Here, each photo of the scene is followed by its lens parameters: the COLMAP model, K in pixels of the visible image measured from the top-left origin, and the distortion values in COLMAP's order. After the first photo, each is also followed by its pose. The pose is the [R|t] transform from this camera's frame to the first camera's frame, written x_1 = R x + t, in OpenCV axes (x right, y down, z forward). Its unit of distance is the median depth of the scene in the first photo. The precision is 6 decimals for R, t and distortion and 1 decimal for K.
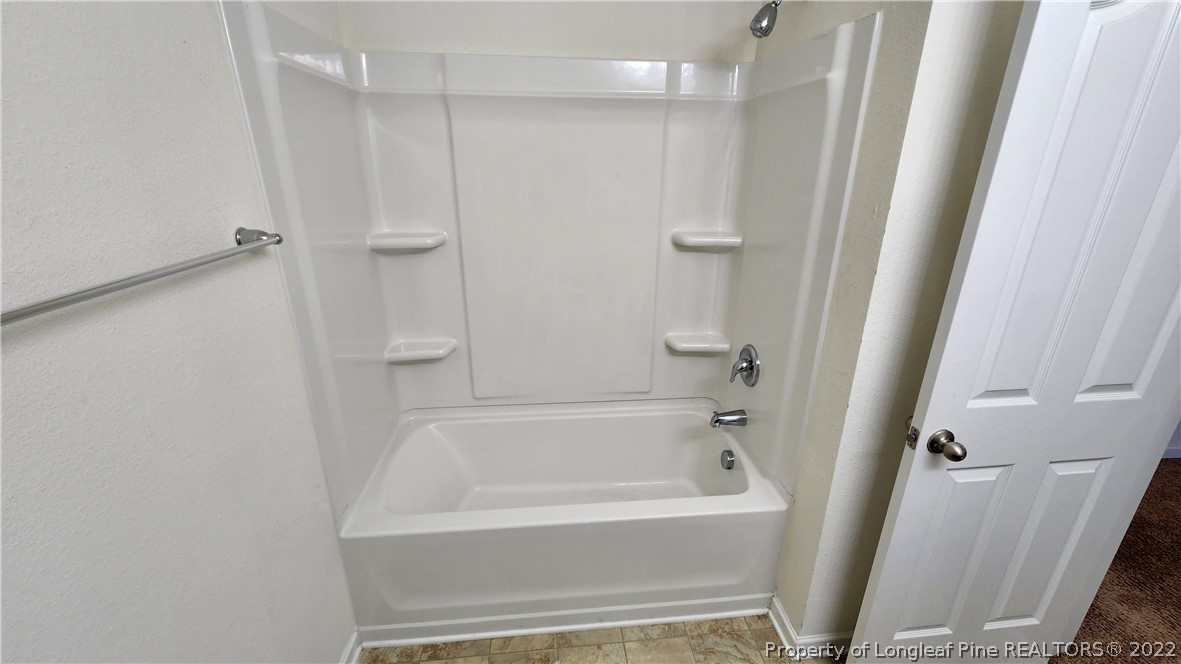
lens RADIAL K [[485.2, 0, 593.5], [0, 485.2, 335.7], [0, 0, 1]] dist [0.000475, -0.000994]
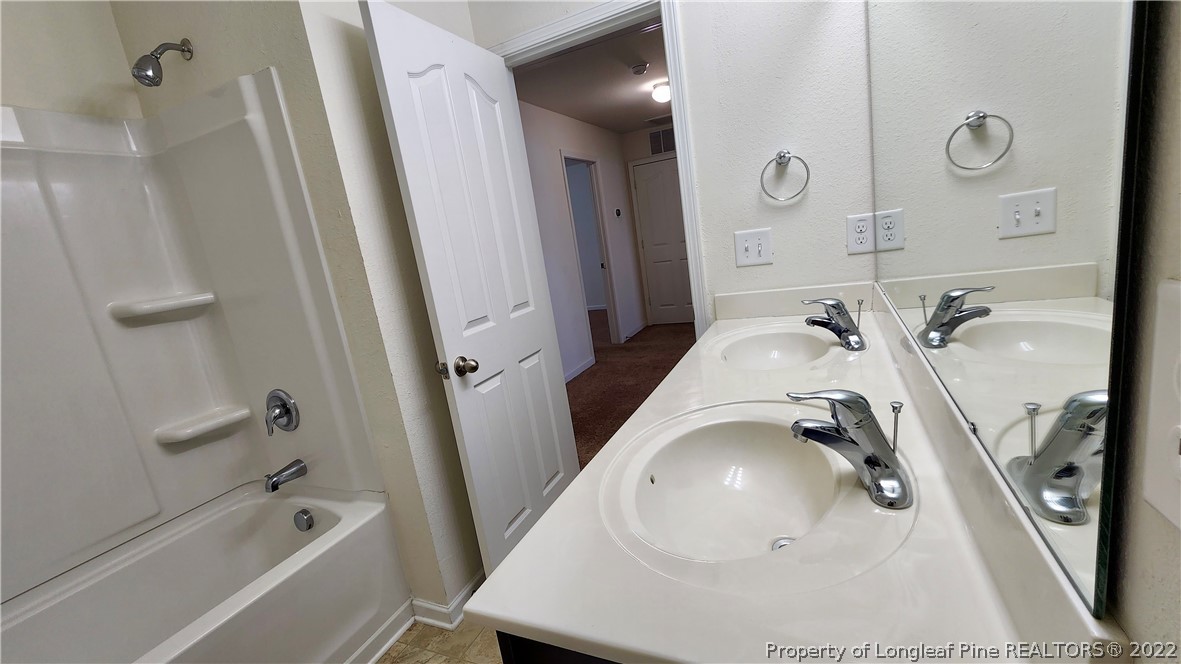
lens RADIAL K [[487.1, 0, 594.7], [0, 487.1, 334.6], [0, 0, 1]] dist [0.000405, -0.000101]
pose [[0.487931, -0.257341, 0.834086, -0.157665], [0.441501, 0.897070, 0.018500, 0.202989], [-0.752994, 0.359223, 0.551325, -0.047198]]
